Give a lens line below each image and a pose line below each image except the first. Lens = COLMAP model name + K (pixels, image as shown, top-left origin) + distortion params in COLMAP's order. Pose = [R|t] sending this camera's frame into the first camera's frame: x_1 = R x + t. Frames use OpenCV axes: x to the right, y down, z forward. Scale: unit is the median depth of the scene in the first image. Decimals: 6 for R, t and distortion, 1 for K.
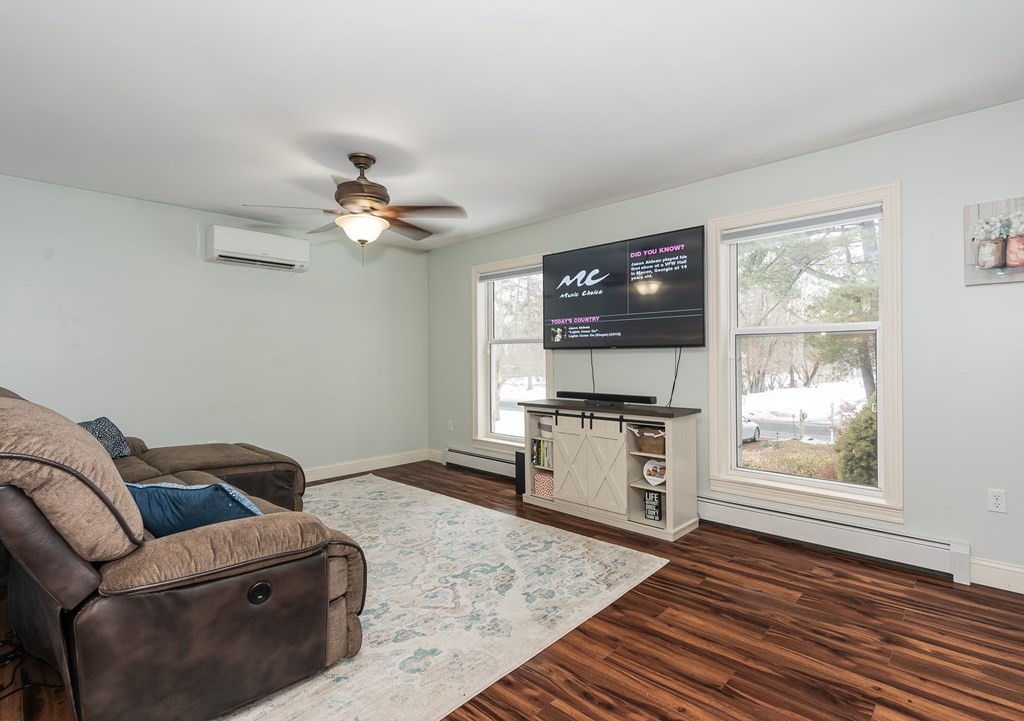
lens RADIAL K [[495.4, 0, 522.1], [0, 495.4, 354.0], [0, 0, 1]] dist [-0.000493, -0.000149]
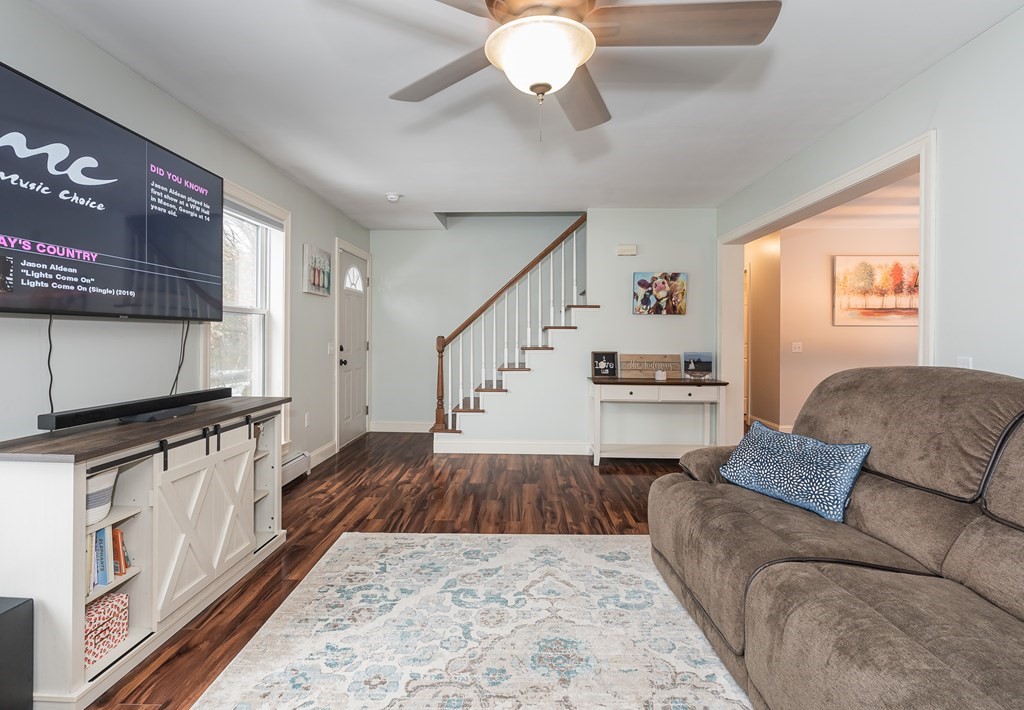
lens RADIAL K [[503.2, 0, 501.7], [0, 503.2, 339.0], [0, 0, 1]] dist [-0.014033, 0.001519]
pose [[-0.647992, 0.001292, 0.761646, -0.573939], [-0.000330, 0.999998, -0.001976, 0.014419], [-0.761647, -0.001532, -0.647990, 1.159217]]
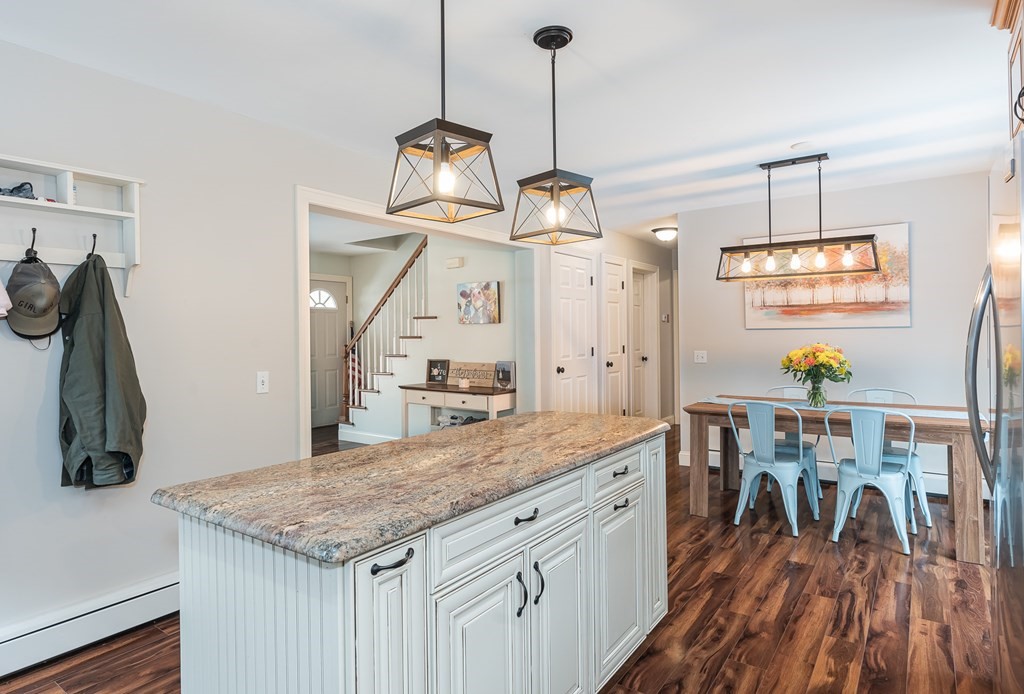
lens RADIAL K [[566.1, 0, 483.7], [0, 566.1, 323.0], [0, 0, 1]] dist [-0.030081, -0.002611]
pose [[-0.093056, 0.027790, 0.995273, -1.385123], [0.007753, 0.999600, -0.027186, -0.014683], [-0.995631, 0.005187, -0.093234, 0.062172]]
